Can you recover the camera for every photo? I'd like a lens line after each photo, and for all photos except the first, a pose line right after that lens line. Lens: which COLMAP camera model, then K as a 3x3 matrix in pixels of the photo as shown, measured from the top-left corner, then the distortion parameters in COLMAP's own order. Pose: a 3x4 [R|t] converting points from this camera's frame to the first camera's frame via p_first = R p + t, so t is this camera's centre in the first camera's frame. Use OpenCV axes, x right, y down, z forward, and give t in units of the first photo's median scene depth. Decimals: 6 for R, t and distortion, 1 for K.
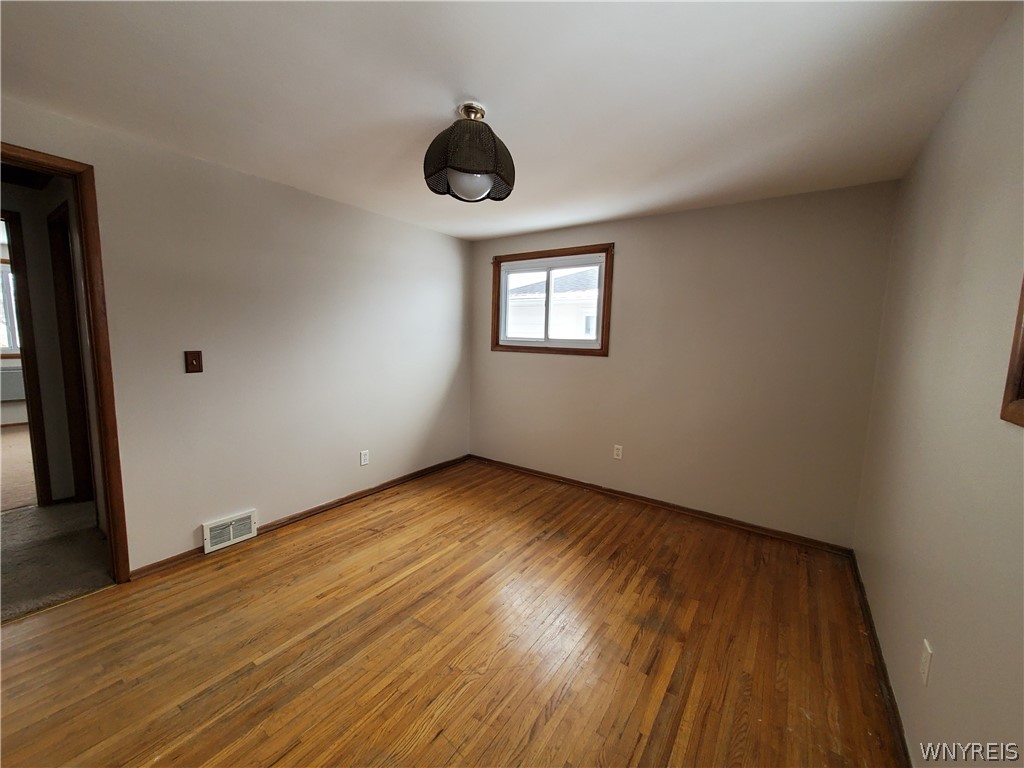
lens RADIAL K [[403.9, 0, 506.9], [0, 403.9, 379.4], [0, 0, 1]] dist [0.006030, -0.000314]
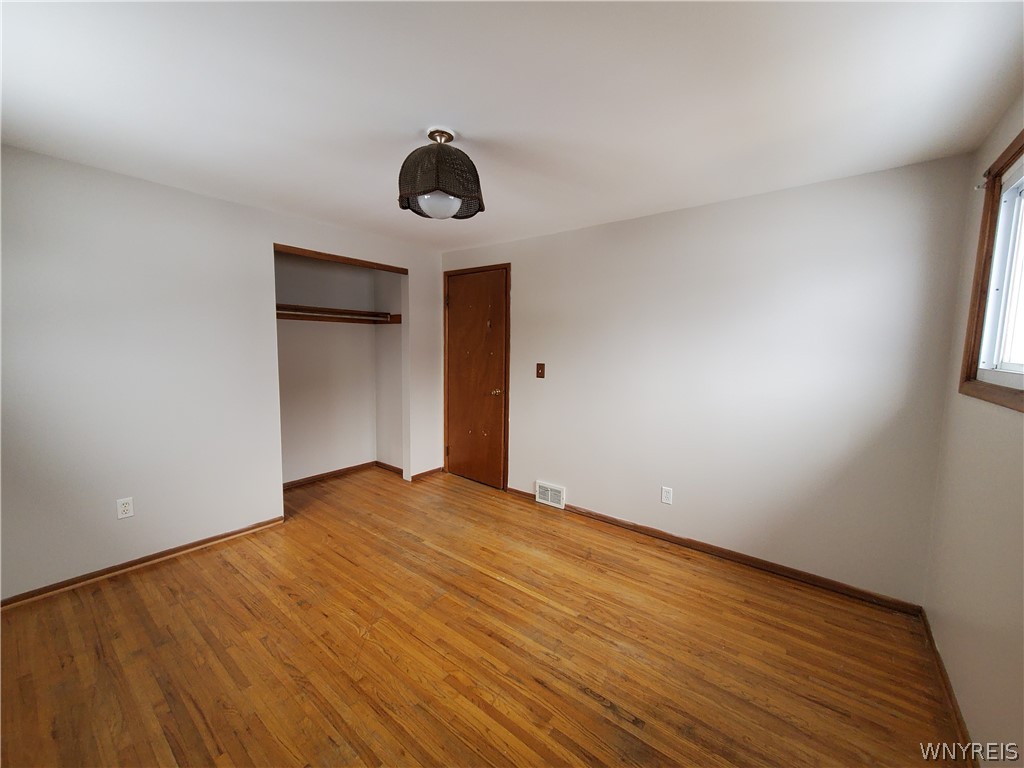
lens RADIAL K [[403.9, 0, 518.4], [0, 403.9, 382.6], [0, 0, 1]] dist [0.006030, -0.000314]
pose [[-0.041319, 0.067786, -0.996844, 0.617709], [-0.124656, 0.989551, 0.072457, -0.083622], [0.991339, 0.127256, -0.032437, 0.827209]]
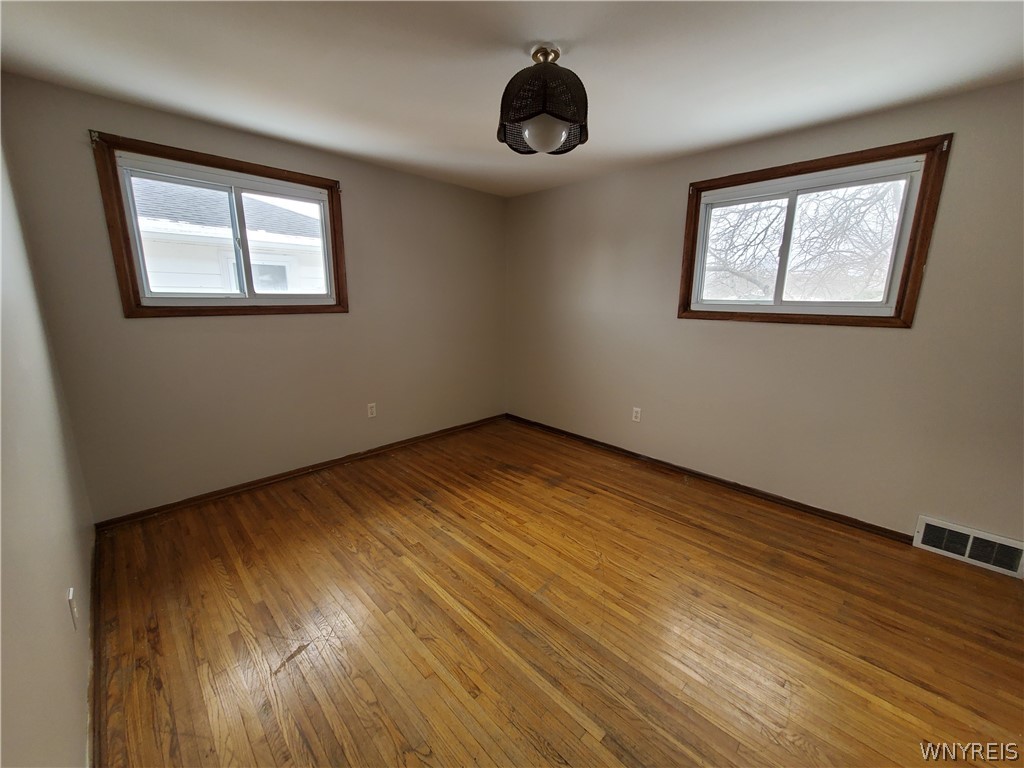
lens RADIAL K [[403.9, 0, 516.3], [0, 403.9, 379.9], [0, 0, 1]] dist [0.006030, -0.000314]
pose [[0.164478, -0.222898, 0.960866, -0.744342], [0.100944, 0.972822, 0.208392, -0.076962], [-0.981202, 0.062718, 0.182508, 0.591698]]
